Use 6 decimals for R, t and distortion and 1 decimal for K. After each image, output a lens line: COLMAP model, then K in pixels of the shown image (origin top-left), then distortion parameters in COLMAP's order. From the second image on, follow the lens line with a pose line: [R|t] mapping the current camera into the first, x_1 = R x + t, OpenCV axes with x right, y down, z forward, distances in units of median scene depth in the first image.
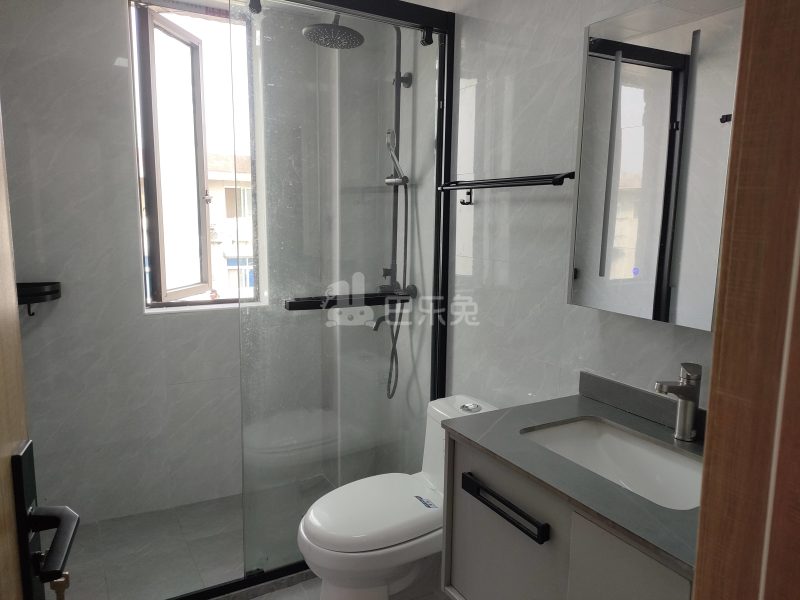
lens RADIAL K [[580.8, 0, 401.1], [0, 580.8, 302.5], [0, 0, 1]] dist [0.077172, -0.076976]
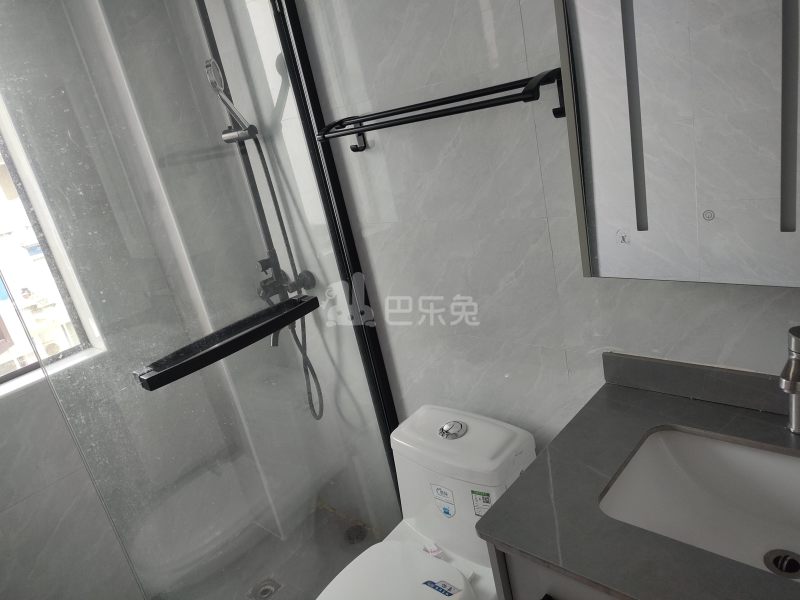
lens RADIAL K [[580.8, 0, 401.1], [0, 580.8, 302.5], [0, 0, 1]] dist [0.077172, -0.076976]
pose [[0.928035, -0.301946, 0.218127, -0.041713], [0.266032, 0.947150, 0.179258, -0.095188], [-0.260725, -0.108329, 0.959316, 0.269345]]
